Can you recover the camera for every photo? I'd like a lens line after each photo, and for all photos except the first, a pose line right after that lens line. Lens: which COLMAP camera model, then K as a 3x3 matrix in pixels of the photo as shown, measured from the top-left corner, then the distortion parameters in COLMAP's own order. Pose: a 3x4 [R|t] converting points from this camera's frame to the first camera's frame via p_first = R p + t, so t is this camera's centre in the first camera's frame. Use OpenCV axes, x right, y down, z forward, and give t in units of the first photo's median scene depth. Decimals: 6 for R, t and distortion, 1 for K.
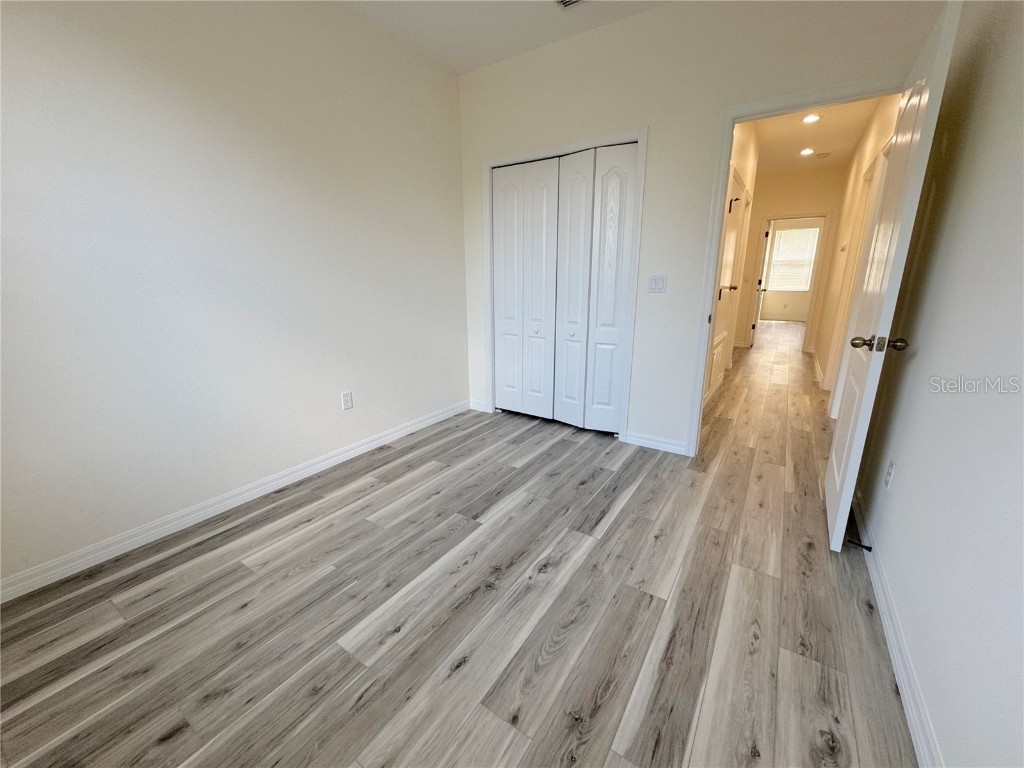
lens RADIAL K [[409.5, 0, 528.6], [0, 409.5, 380.8], [0, 0, 1]] dist [0.000514, 0.000076]
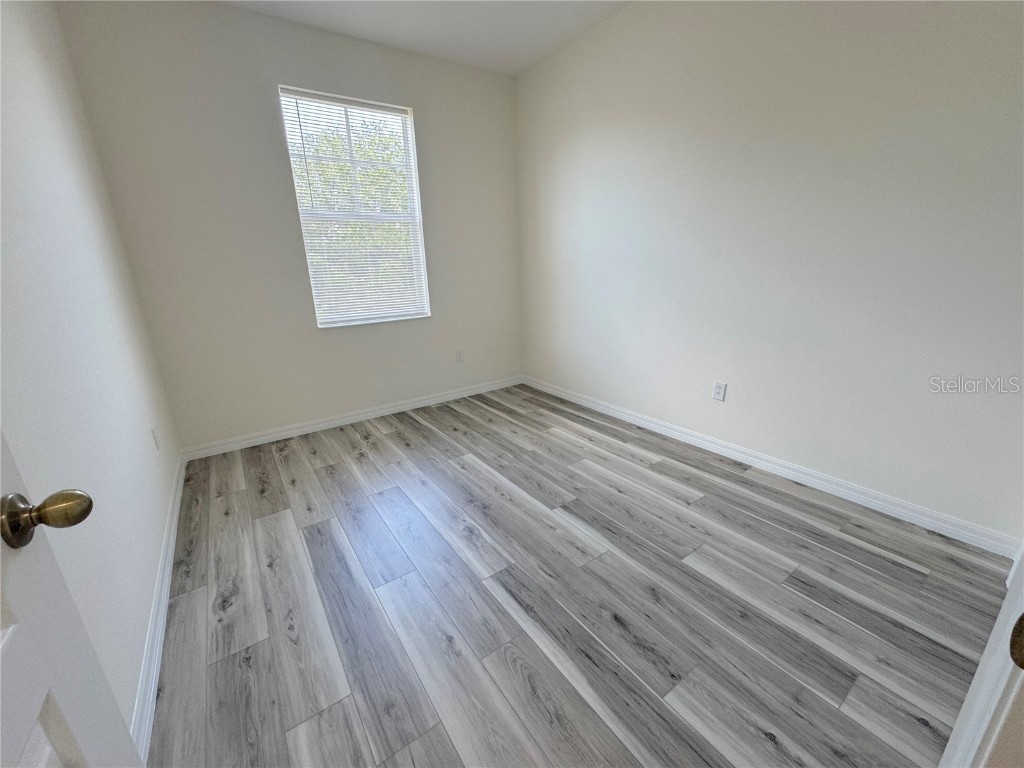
lens RADIAL K [[409.5, 0, 528.6], [0, 409.5, 380.8], [0, 0, 1]] dist [0.000514, 0.000076]
pose [[-0.360675, 0.280595, -0.889483, 0.691149], [-0.194780, 0.909985, 0.366044, -0.299682], [0.912126, 0.305276, -0.273554, 1.042075]]
